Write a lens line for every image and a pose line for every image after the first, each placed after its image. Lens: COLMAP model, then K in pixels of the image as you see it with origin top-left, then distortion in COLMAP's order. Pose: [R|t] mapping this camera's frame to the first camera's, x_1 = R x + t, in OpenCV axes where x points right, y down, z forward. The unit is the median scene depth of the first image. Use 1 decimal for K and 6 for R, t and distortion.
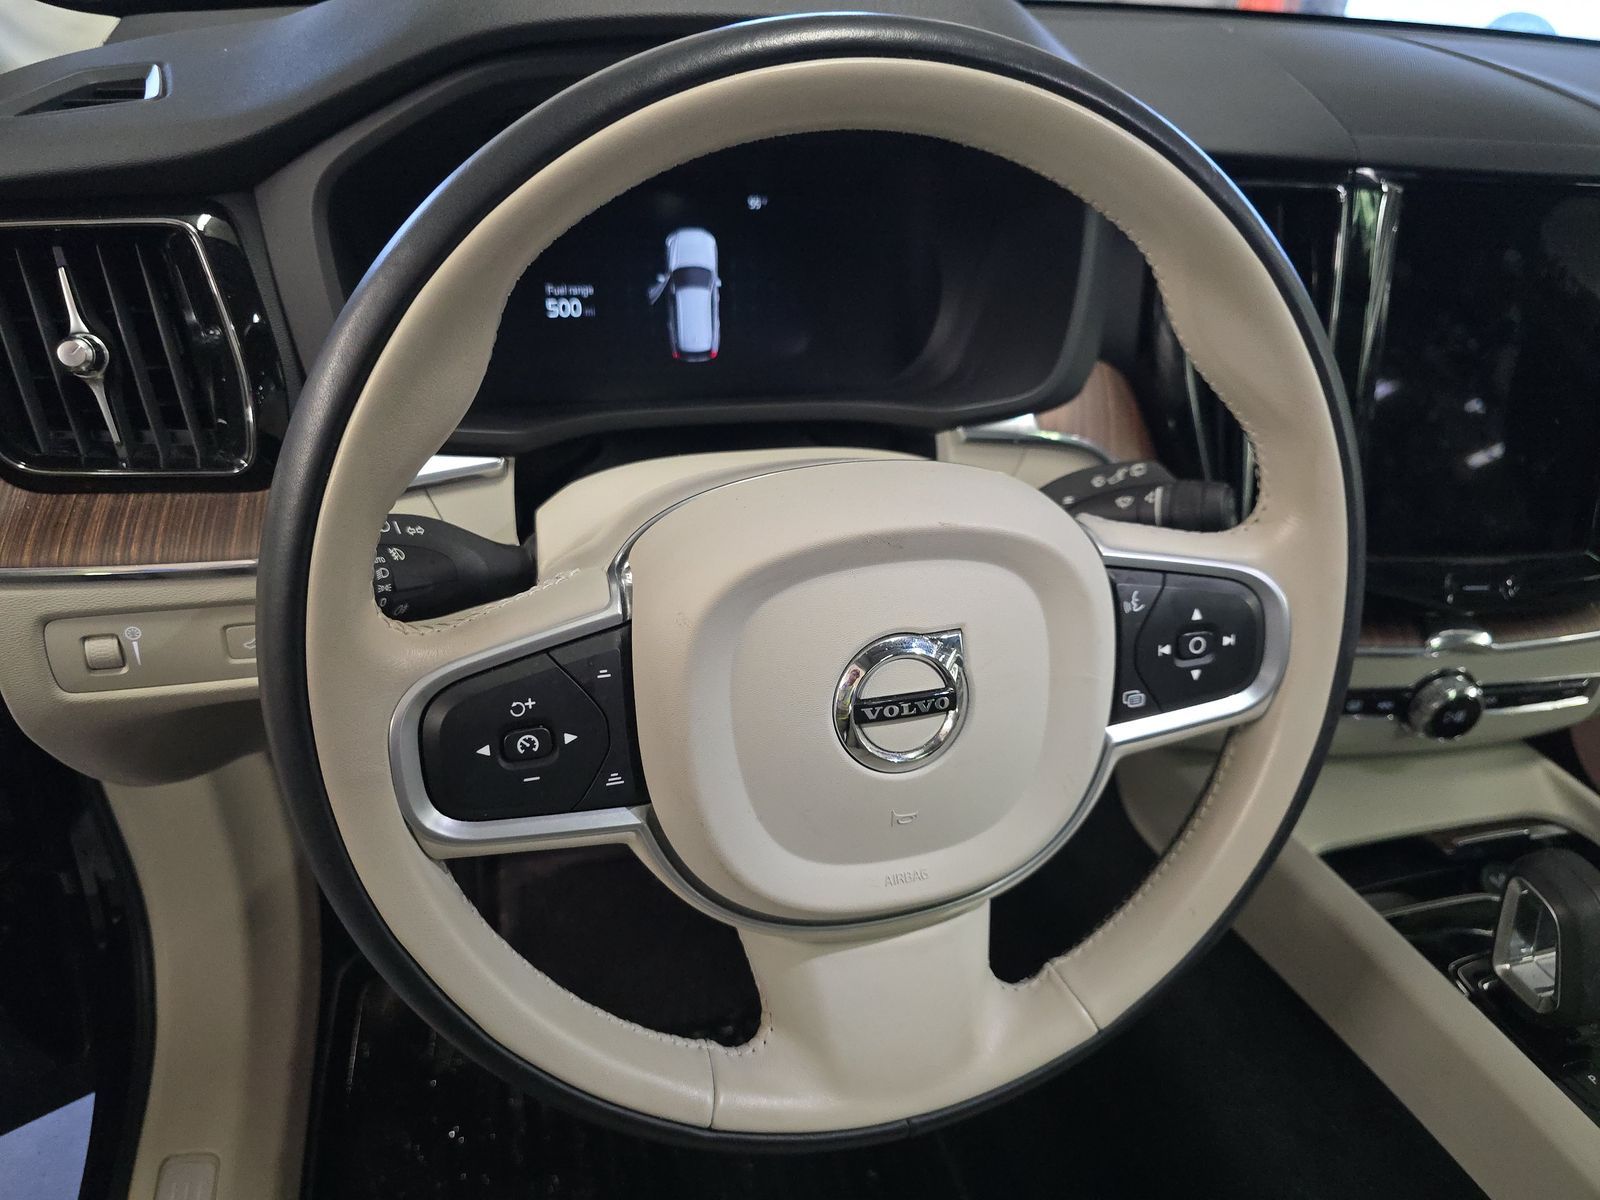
lens RADIAL K [[1085.9, 0, 799.9], [0, 1085.9, 598.7], [0, 0, 1]] dist [0.007676, -0.017308]
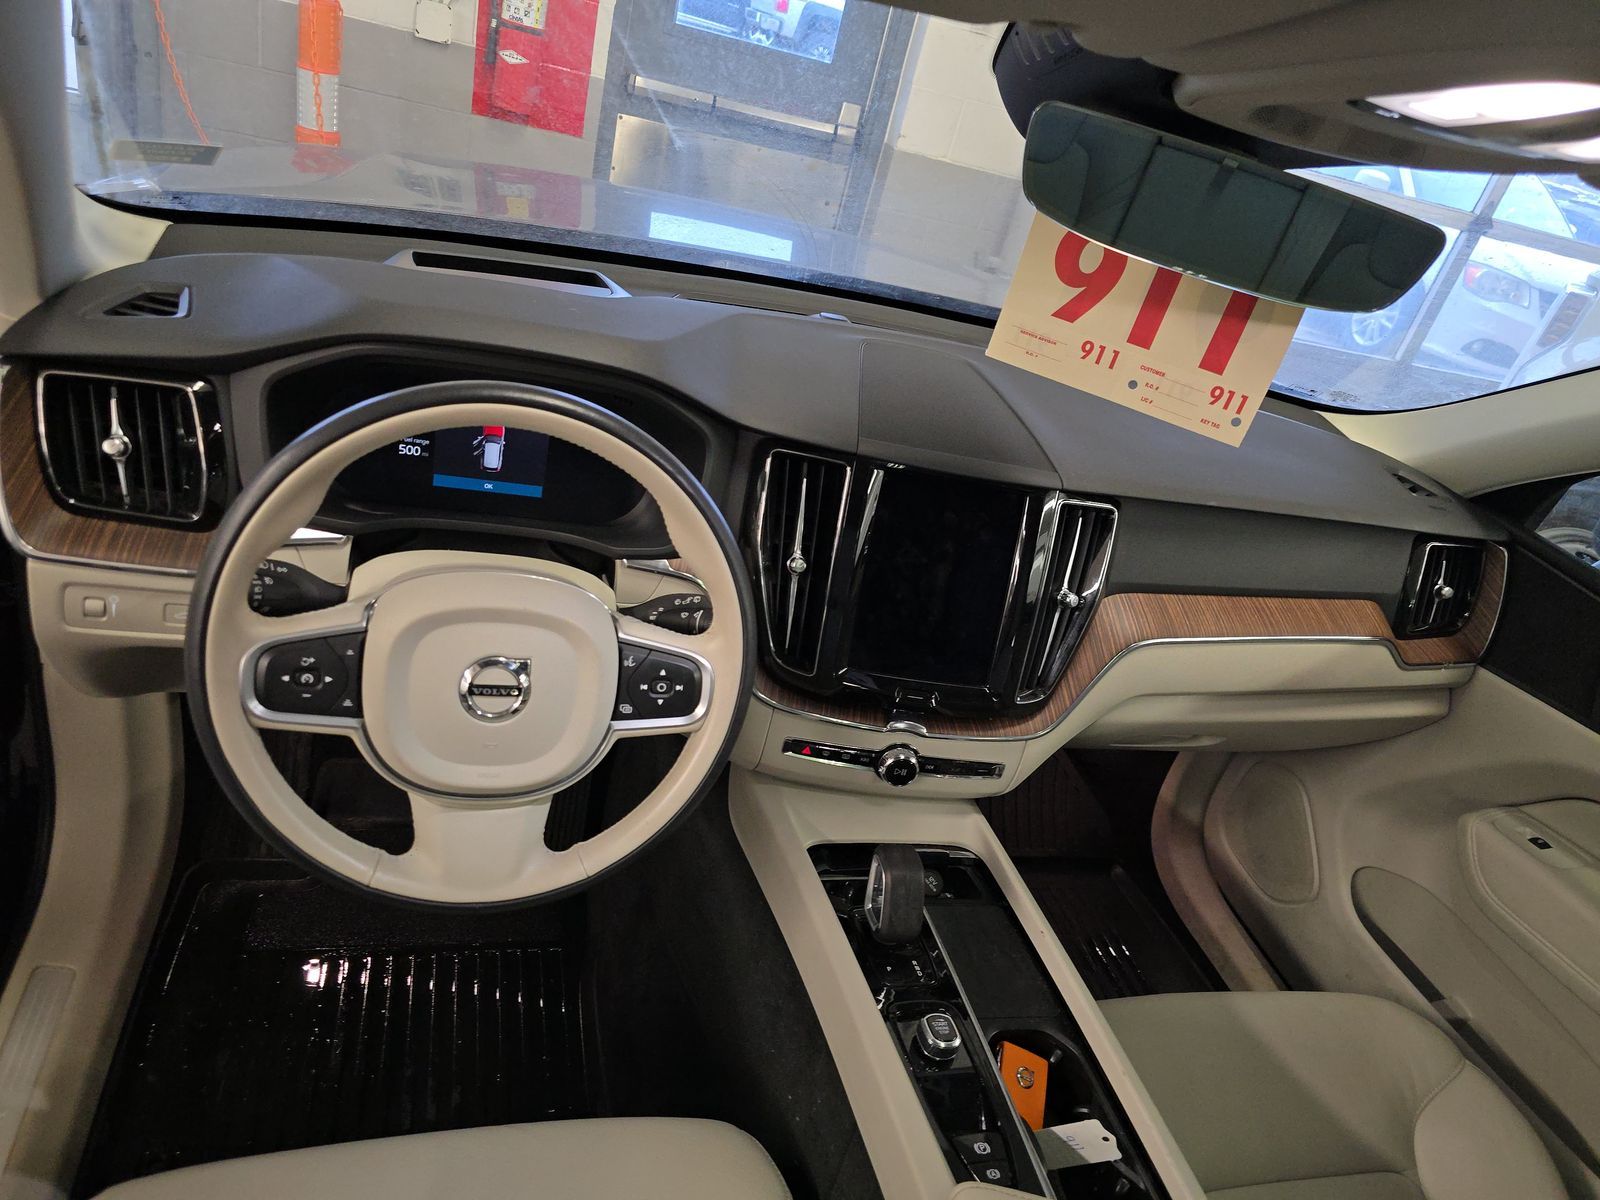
lens RADIAL K [[1085.9, 0, 852.1], [0, 1085.9, 602.6], [0, 0, 1]] dist [0.007676, -0.017308]
pose [[0.982756, 0.159532, 0.093486, 0.459334], [-0.152291, 0.985085, -0.080092, -0.005566], [-0.104869, 0.064474, 0.992394, -0.990052]]
